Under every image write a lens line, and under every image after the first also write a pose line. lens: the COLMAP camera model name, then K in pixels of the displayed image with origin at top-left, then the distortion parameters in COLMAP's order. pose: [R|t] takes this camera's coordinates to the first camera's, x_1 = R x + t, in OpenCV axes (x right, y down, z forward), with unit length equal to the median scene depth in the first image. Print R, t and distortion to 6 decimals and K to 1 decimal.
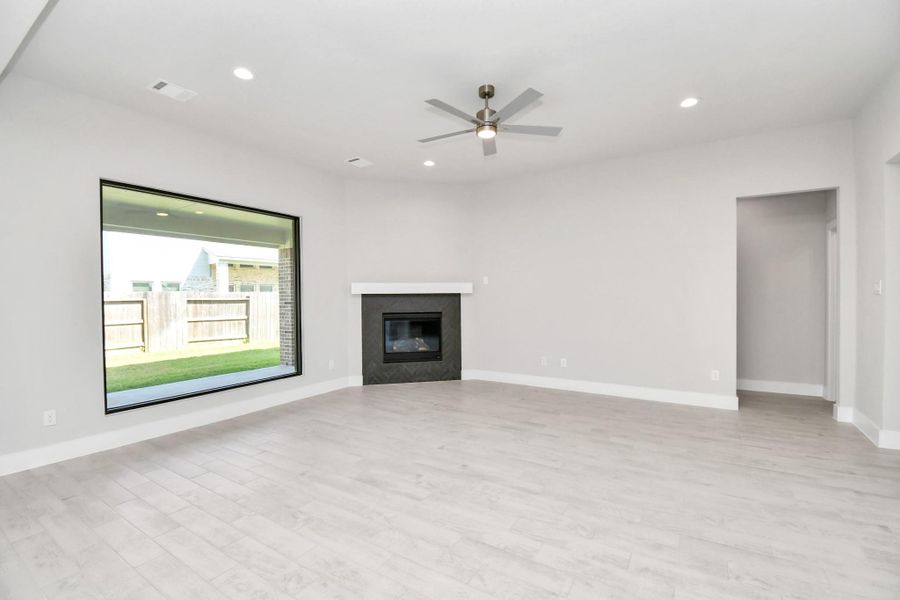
lens RADIAL K [[411.3, 0, 455.2], [0, 411.3, 300.2], [0, 0, 1]] dist [-0.003187, -0.002558]
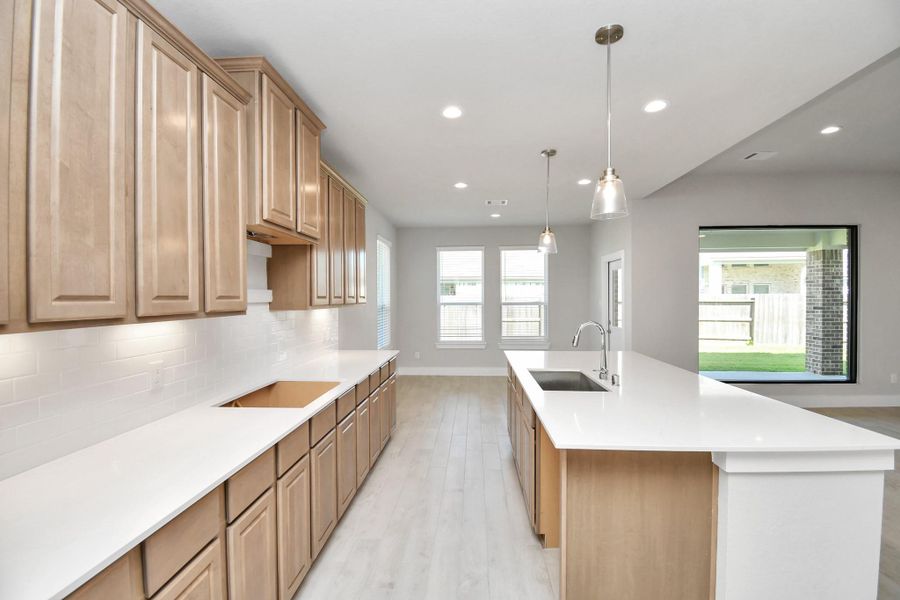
lens RADIAL K [[411.3, 0, 454.2], [0, 411.3, 300.5], [0, 0, 1]] dist [-0.003187, -0.002558]
pose [[0.493286, 0.012077, -0.869783, 0.001081], [-0.008734, 0.999922, 0.008931, -0.006597], [0.869823, 0.003191, 0.493353, -0.114922]]
